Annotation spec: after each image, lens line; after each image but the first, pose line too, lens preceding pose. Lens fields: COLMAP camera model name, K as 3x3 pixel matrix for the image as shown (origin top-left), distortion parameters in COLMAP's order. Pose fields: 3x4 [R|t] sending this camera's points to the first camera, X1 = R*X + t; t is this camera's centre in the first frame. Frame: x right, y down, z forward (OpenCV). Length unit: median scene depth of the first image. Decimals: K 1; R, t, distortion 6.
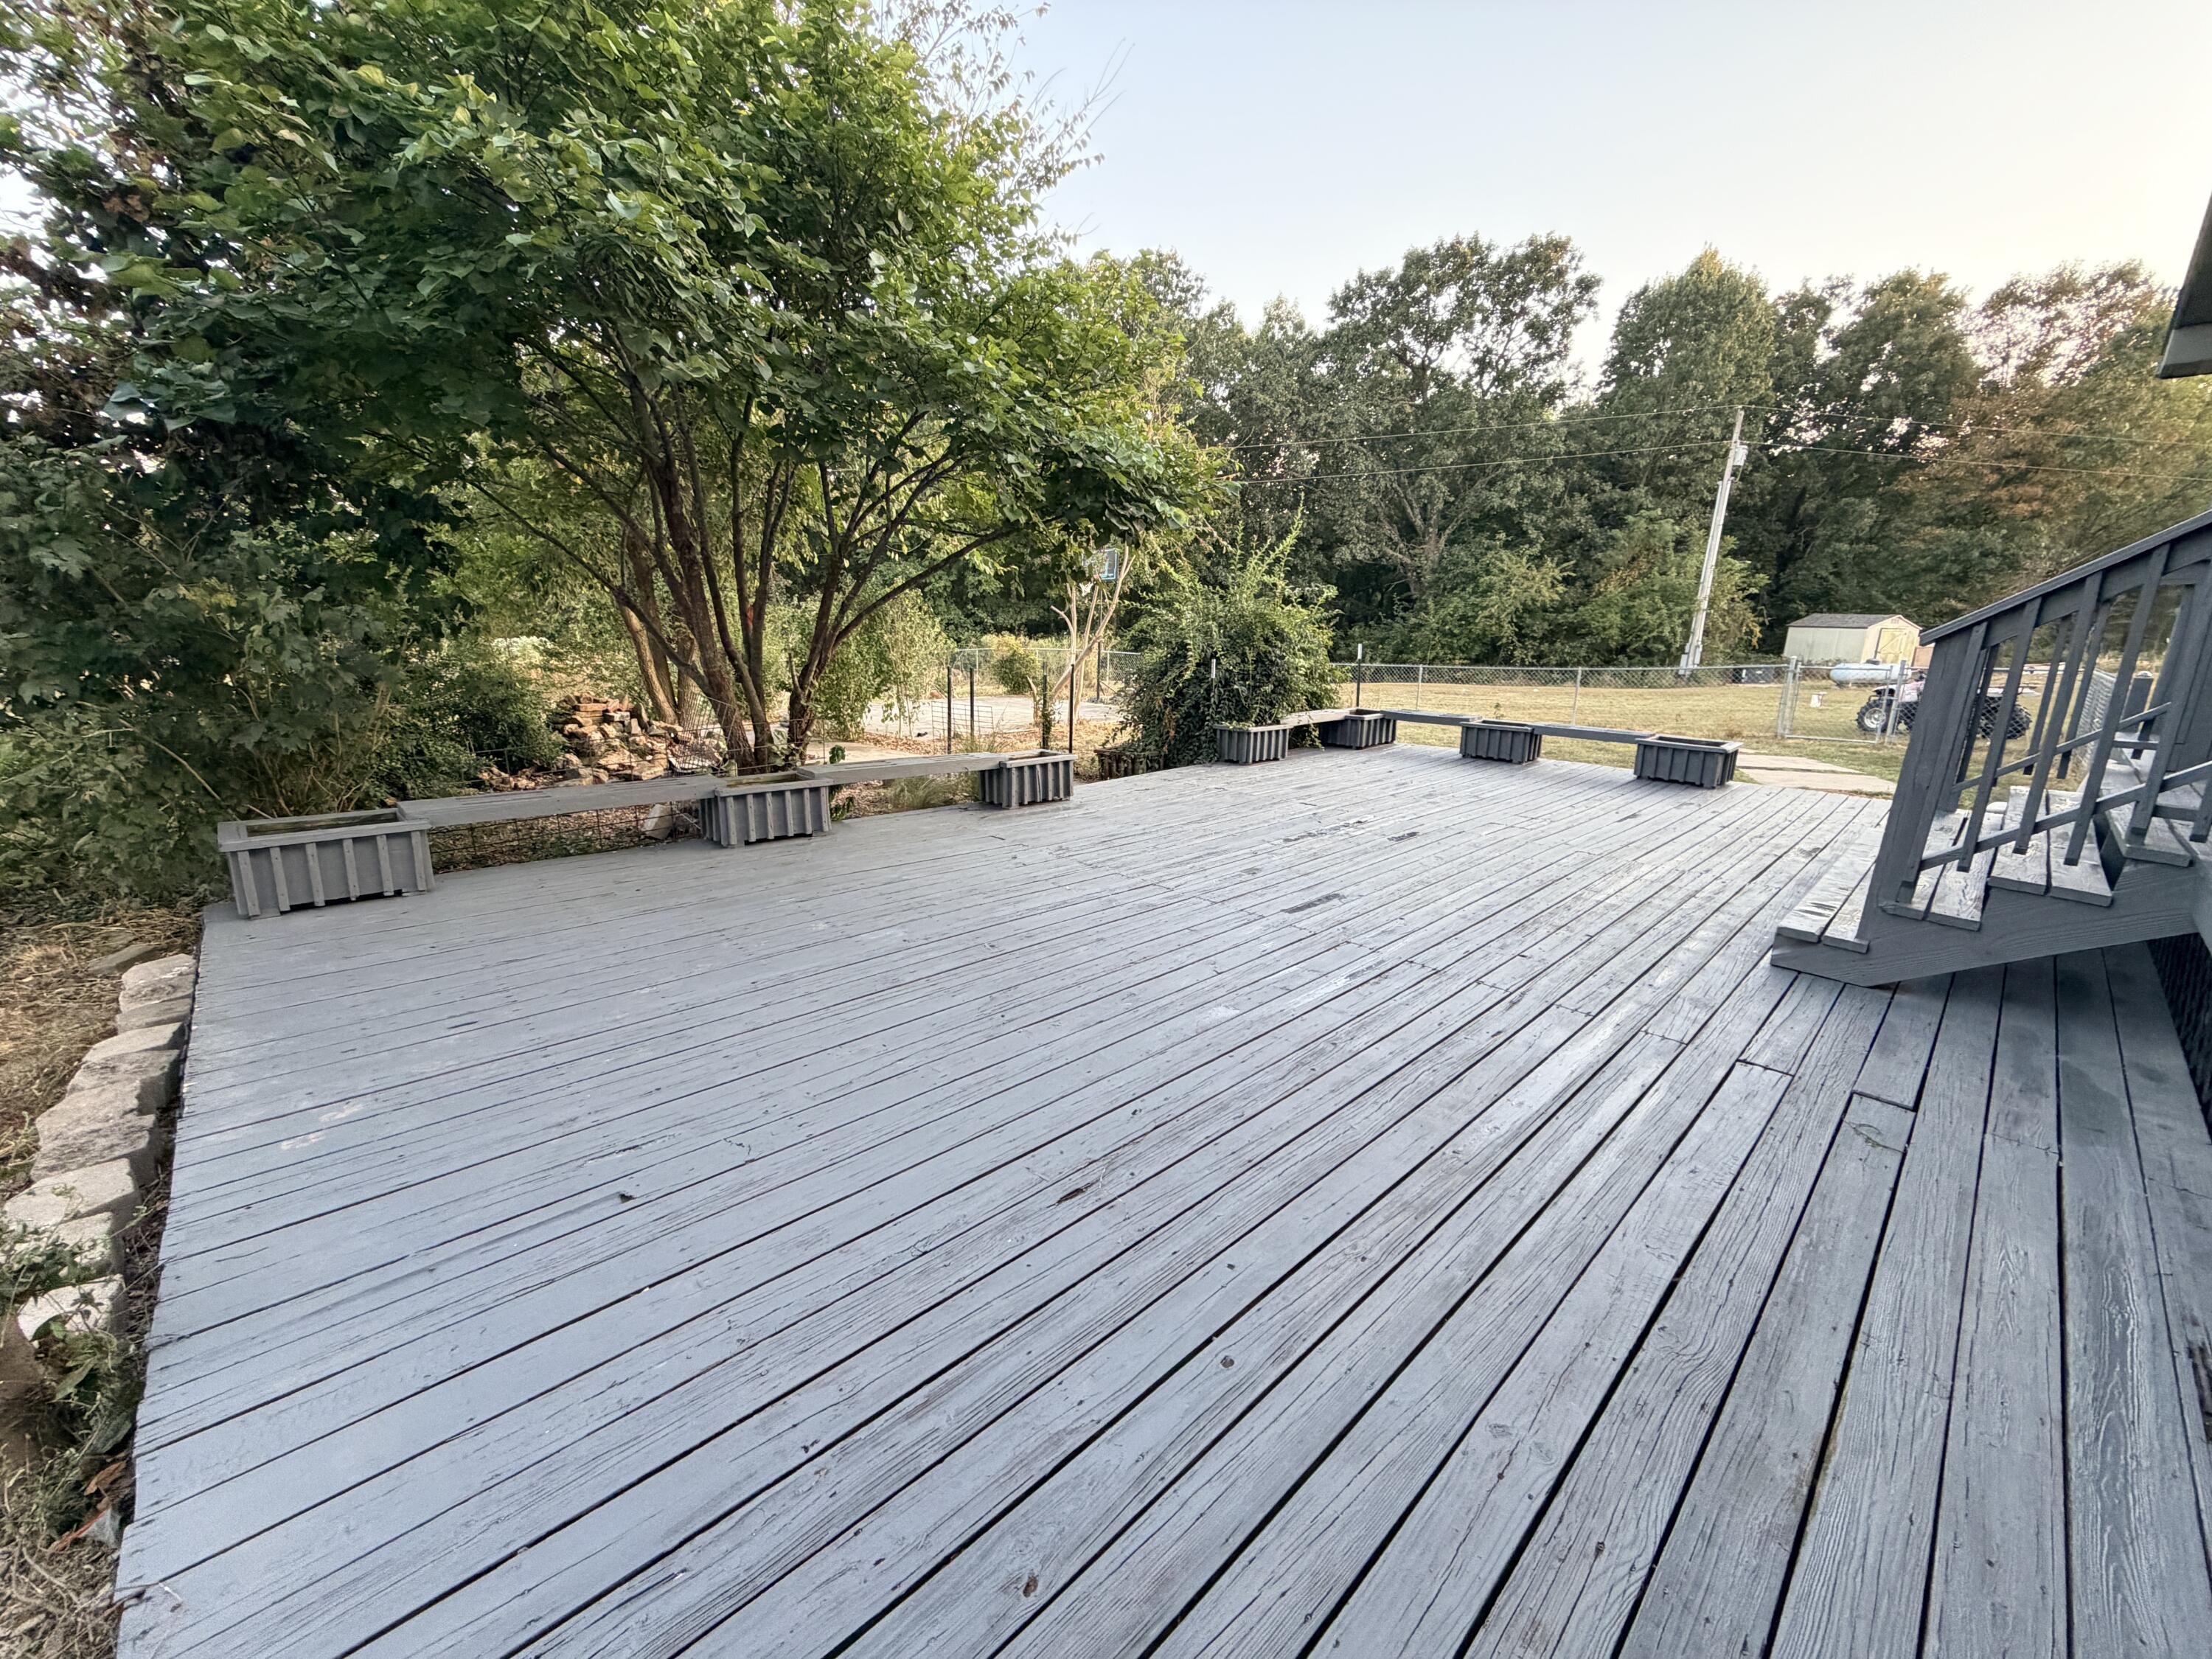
lens RADIAL K [[880.0, 0, 1098.8], [0, 880.0, 824.5], [0, 0, 1]] dist [0.001932, 0.000538]
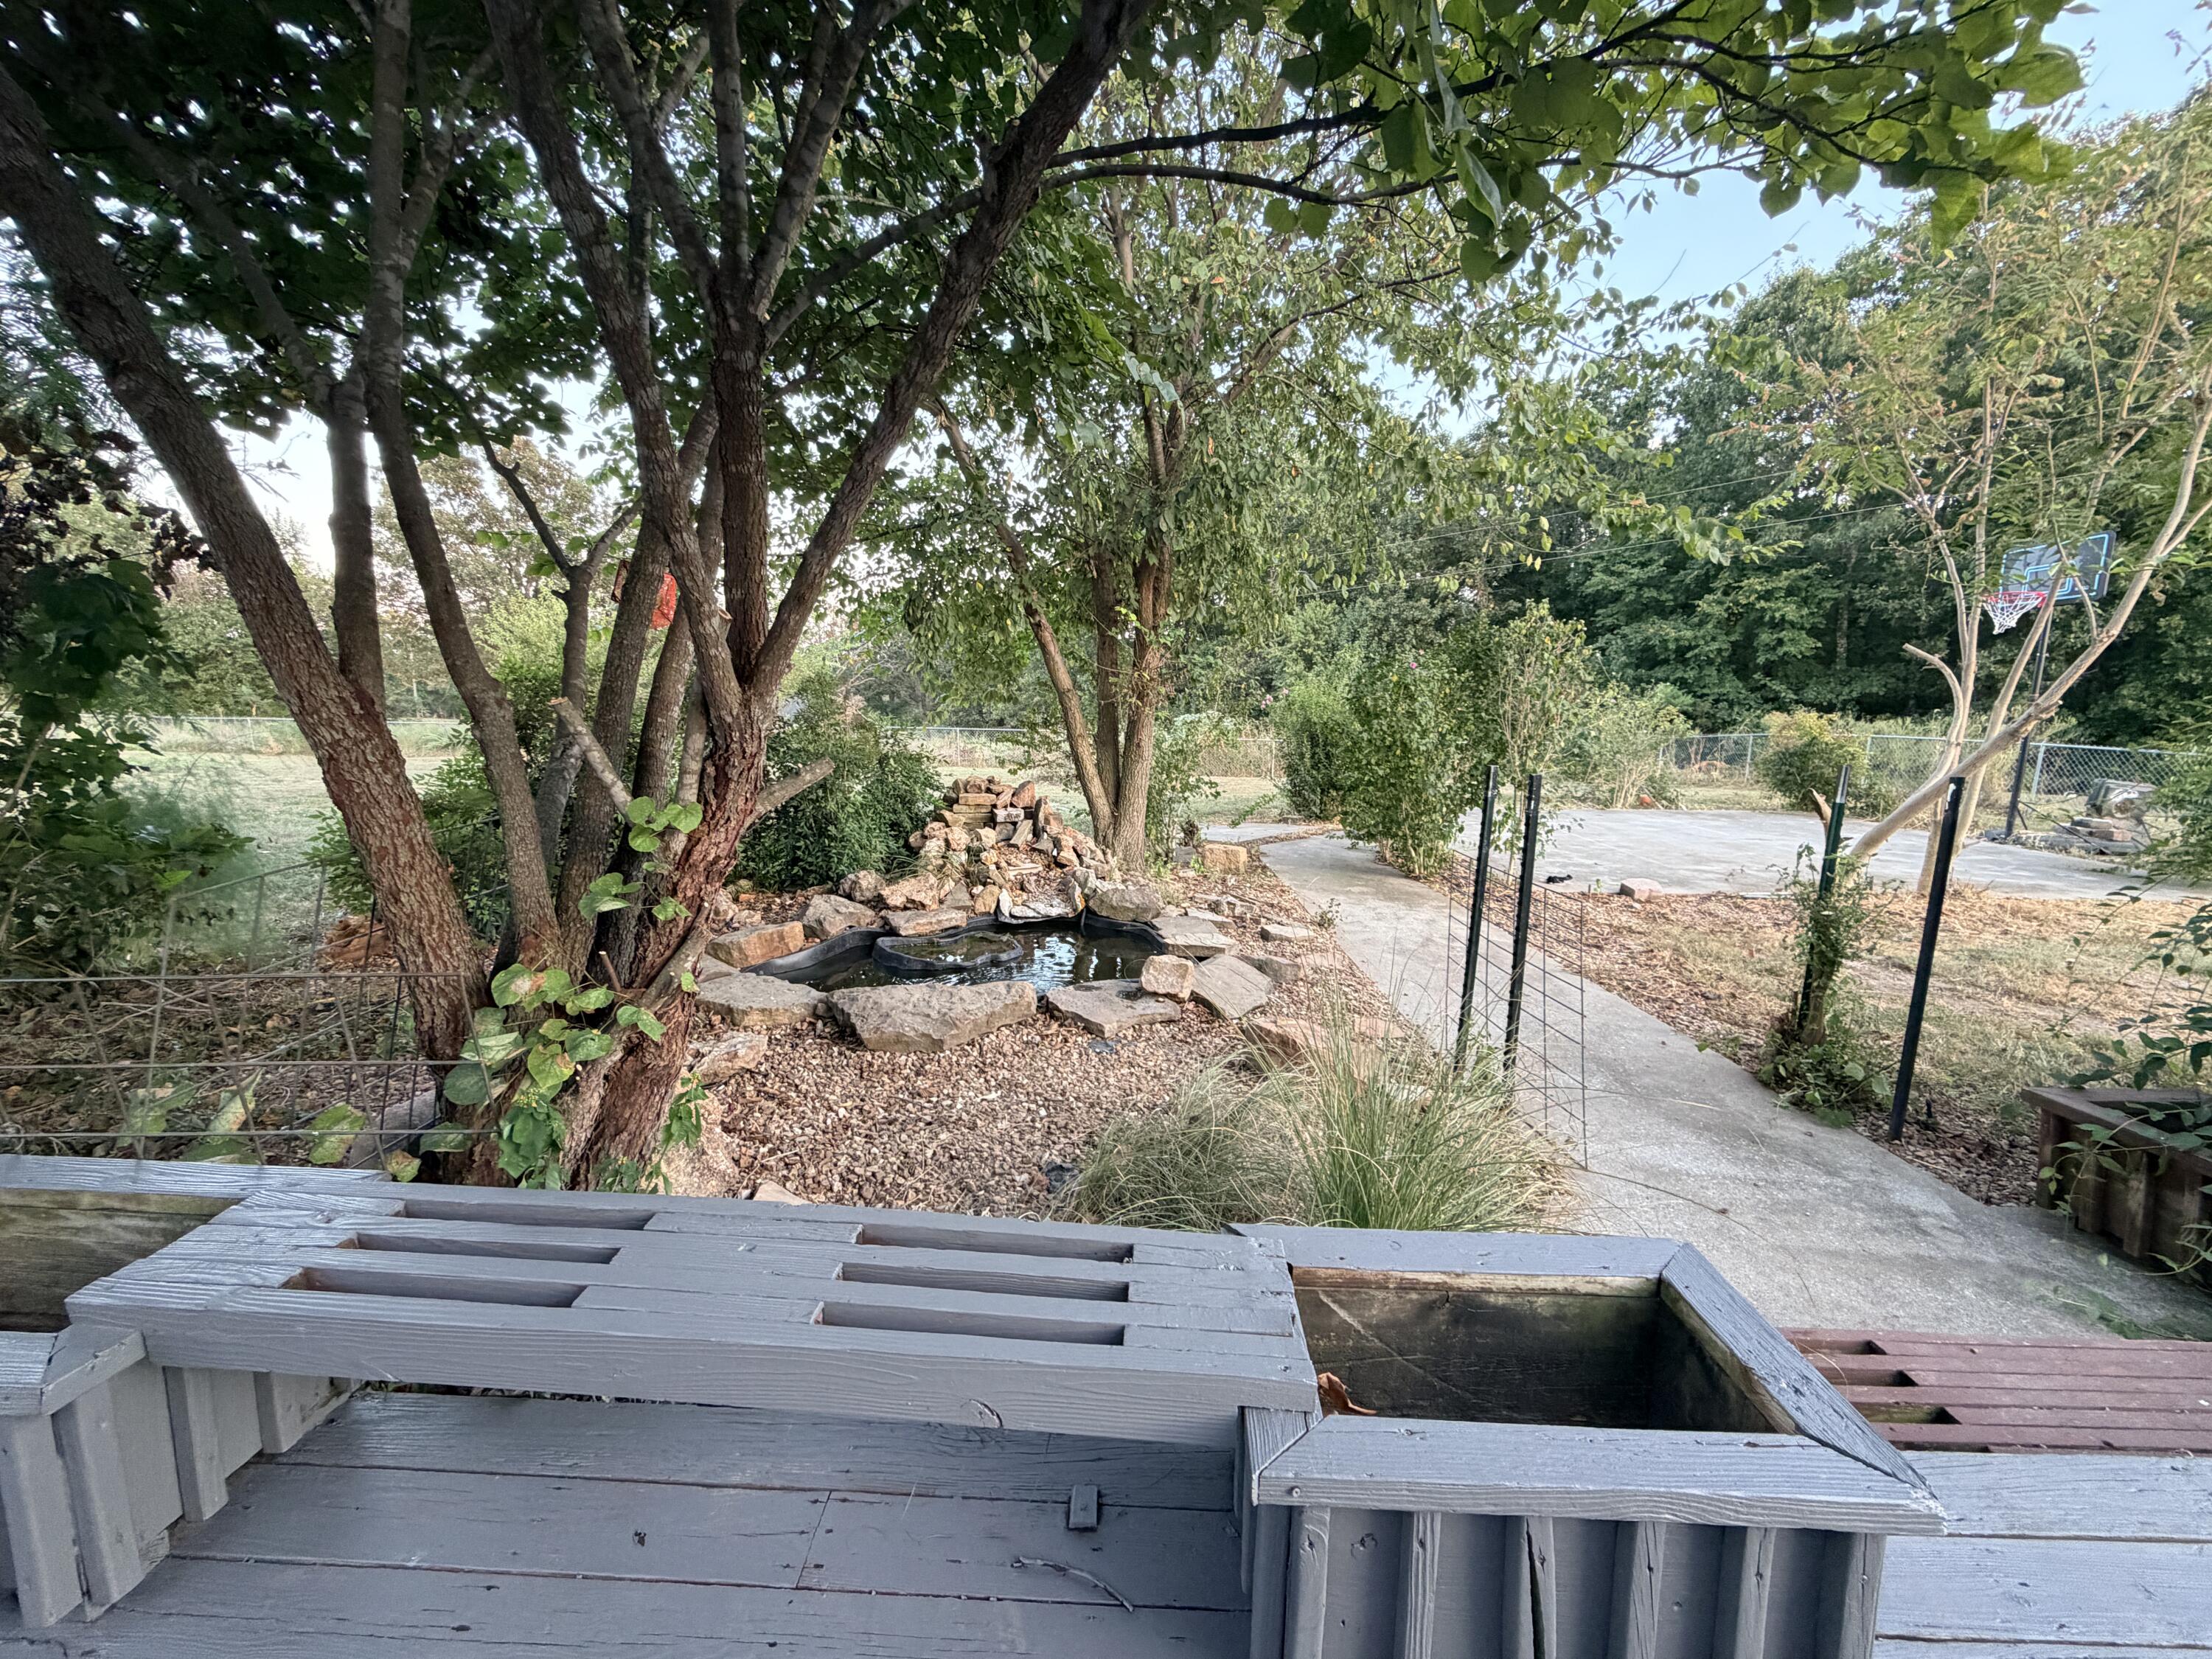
lens RADIAL K [[880.0, 0, 1098.8], [0, 880.0, 824.5], [0, 0, 1]] dist [0.001932, 0.000538]
pose [[0.700891, 0.096152, -0.706757, -0.008117], [-0.159743, 0.986863, -0.024157, -0.044305], [0.695150, 0.129831, 0.707043, 0.233055]]
